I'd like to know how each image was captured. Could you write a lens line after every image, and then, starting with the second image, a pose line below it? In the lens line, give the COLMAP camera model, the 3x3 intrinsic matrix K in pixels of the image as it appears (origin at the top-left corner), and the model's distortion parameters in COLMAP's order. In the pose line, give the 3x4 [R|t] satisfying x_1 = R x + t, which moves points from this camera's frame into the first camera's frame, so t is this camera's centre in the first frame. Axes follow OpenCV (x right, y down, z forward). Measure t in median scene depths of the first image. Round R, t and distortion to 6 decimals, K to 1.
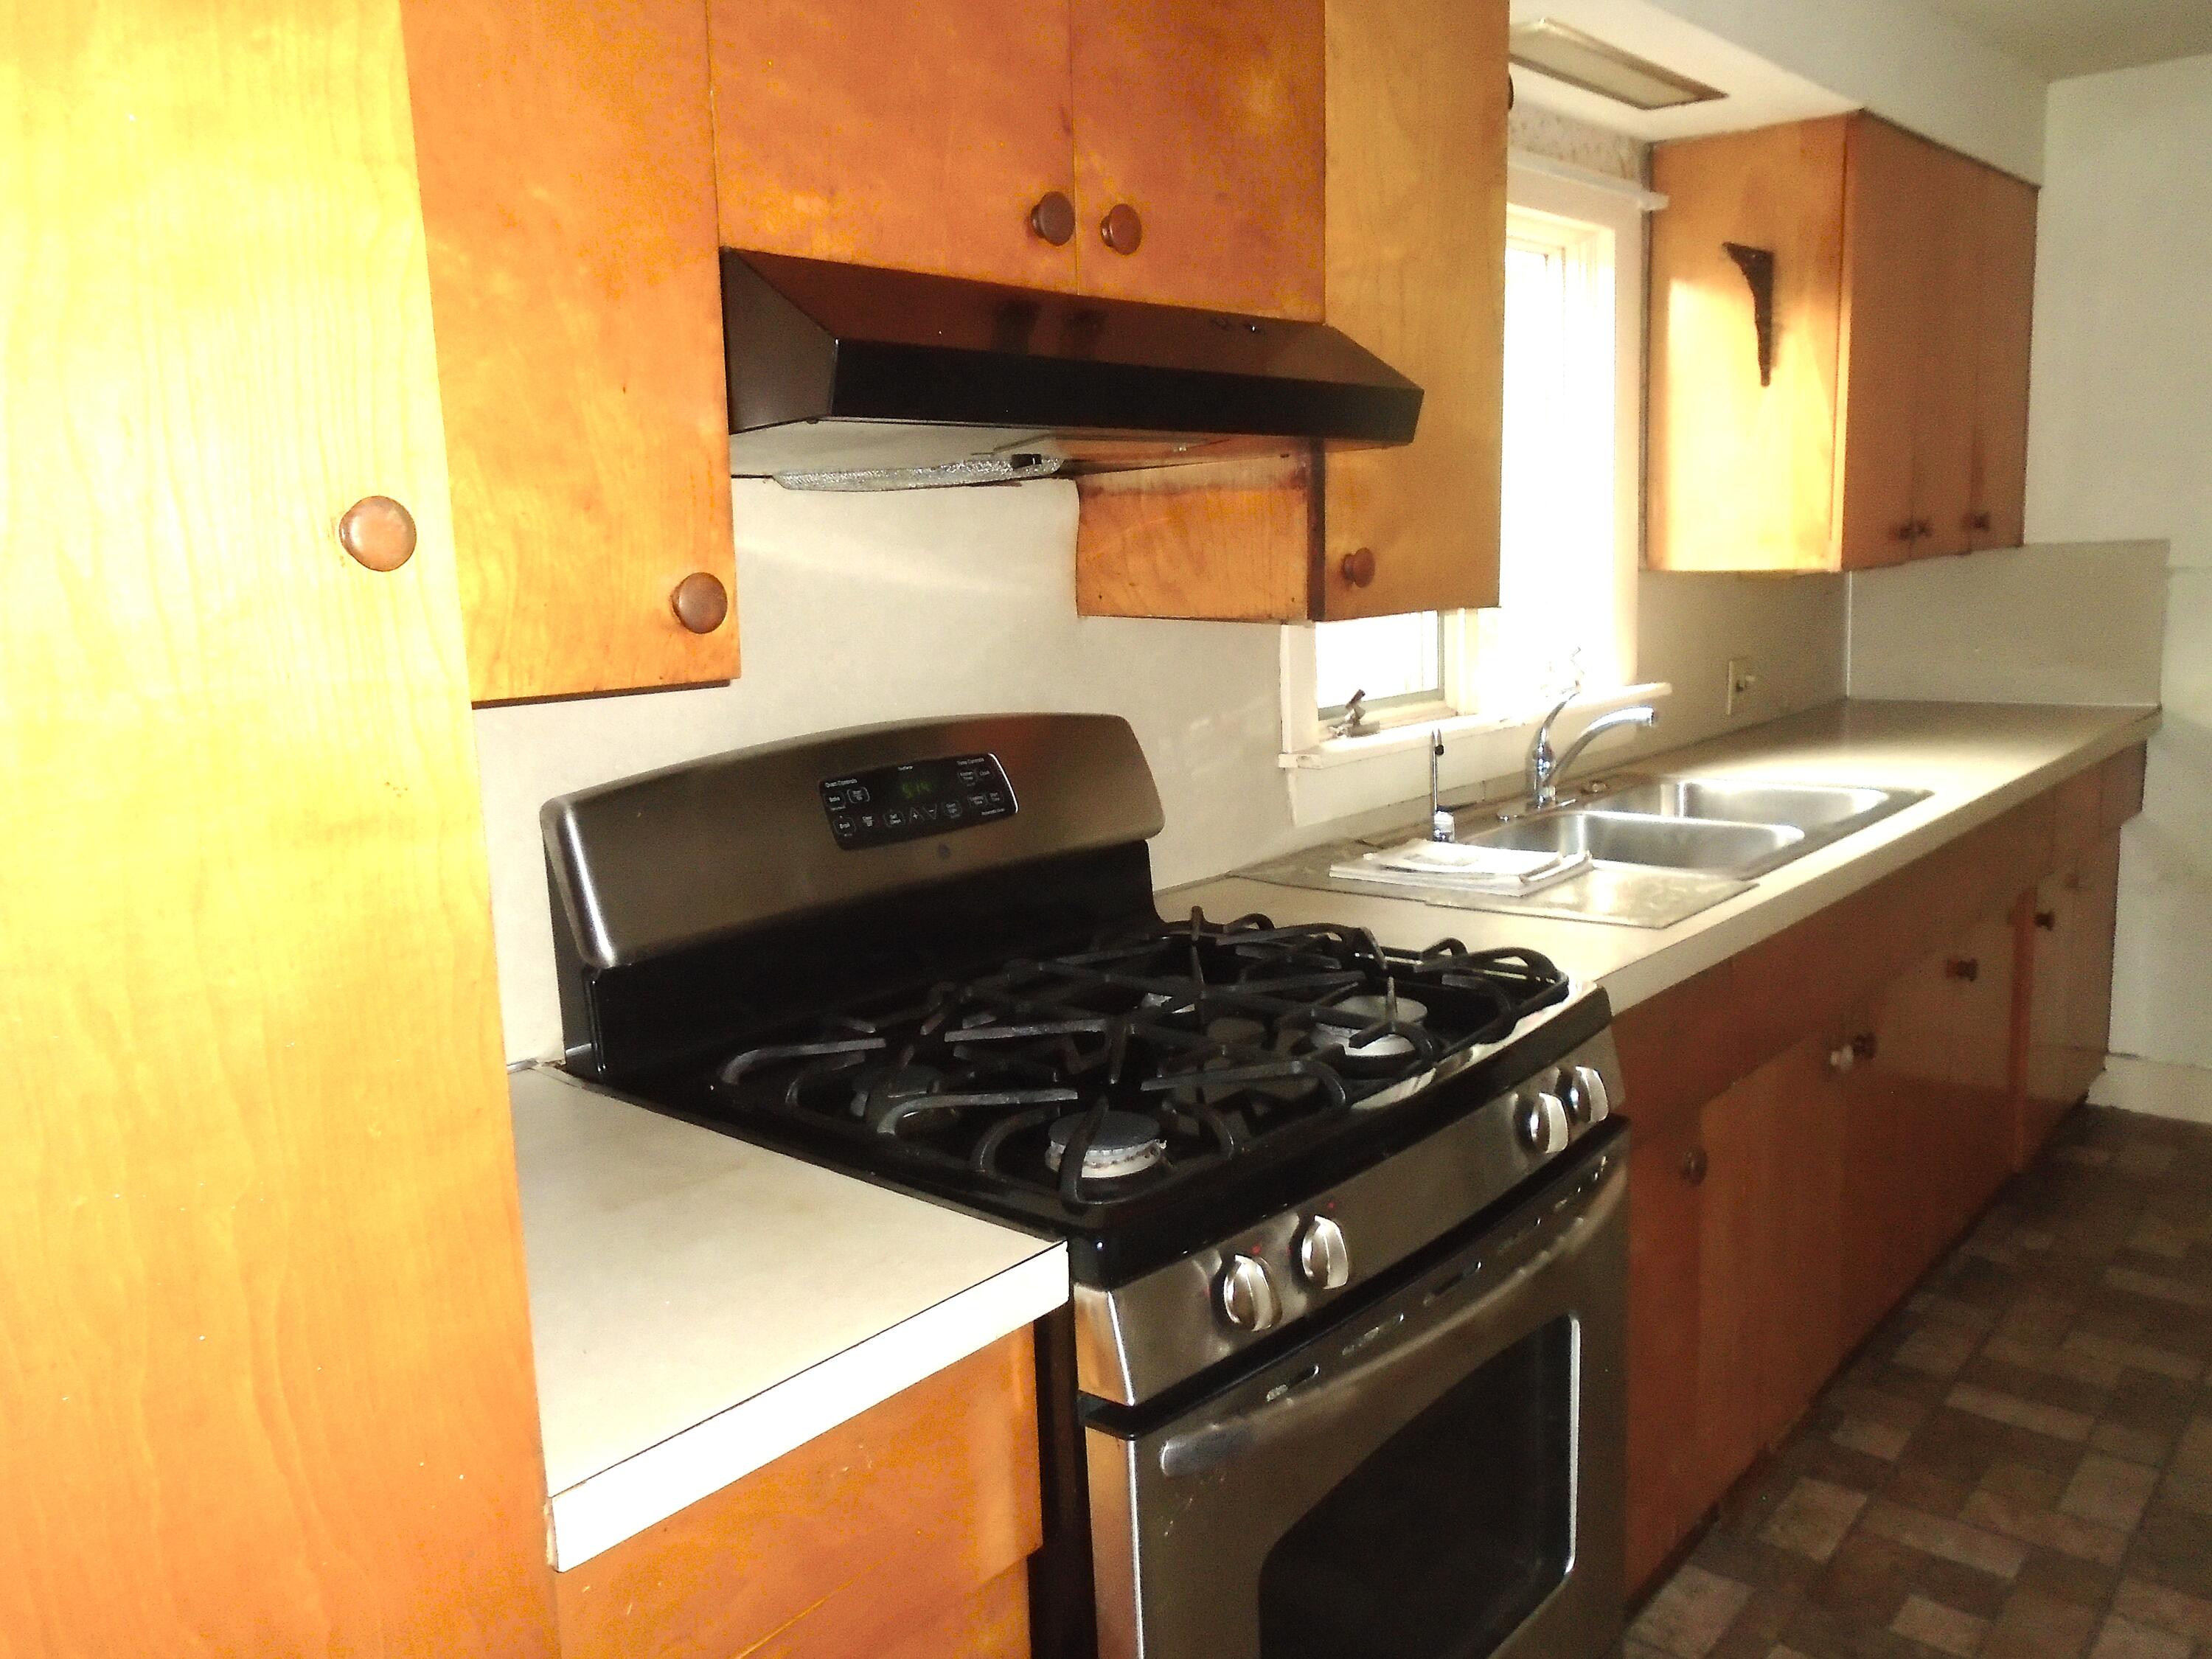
lens RADIAL K [[1725.0, 0, 1099.0], [0, 1725.0, 828.2], [0, 0, 1]] dist [0.000695, -0.000153]
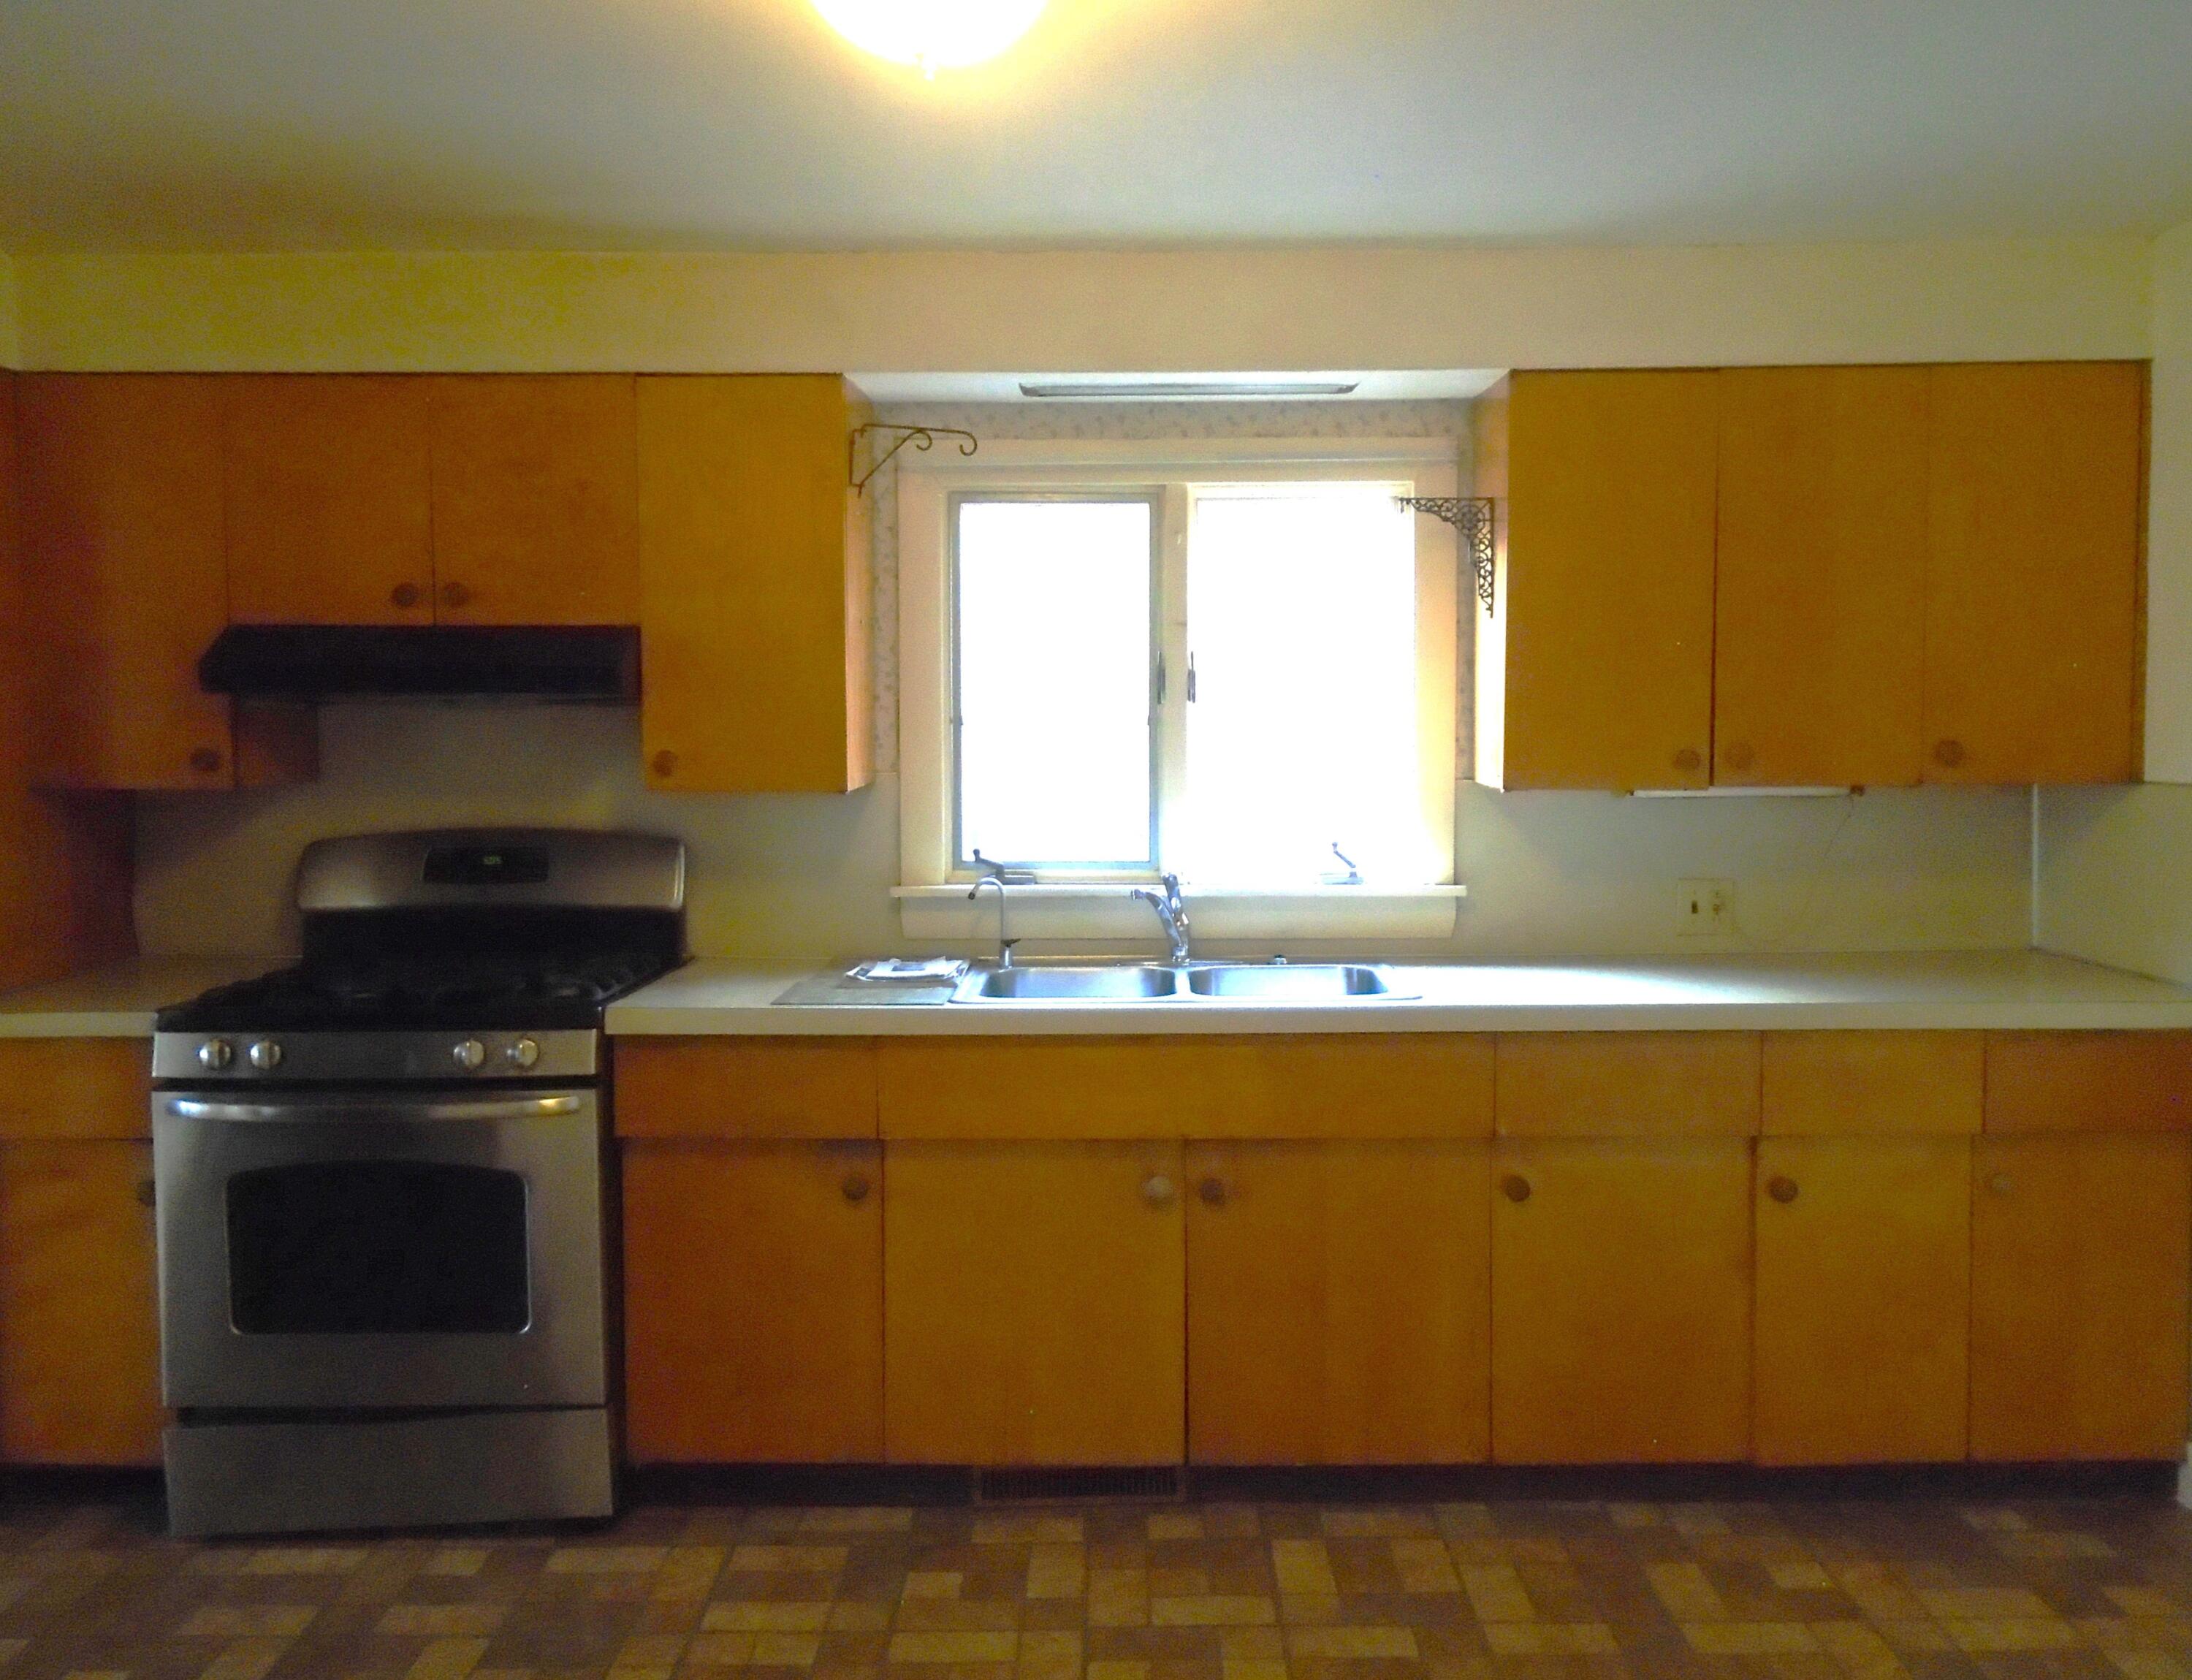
lens RADIAL K [[1819.4, 0, 1096.0], [0, 1819.4, 840.0], [0, 0, 1]] dist [0.004055, 0.001816]
pose [[0.654986, 0.082179, -0.751159, 1.249370], [-0.147084, 0.988921, -0.020062, -0.068059], [0.741188, 0.123623, 0.659816, 0.093796]]
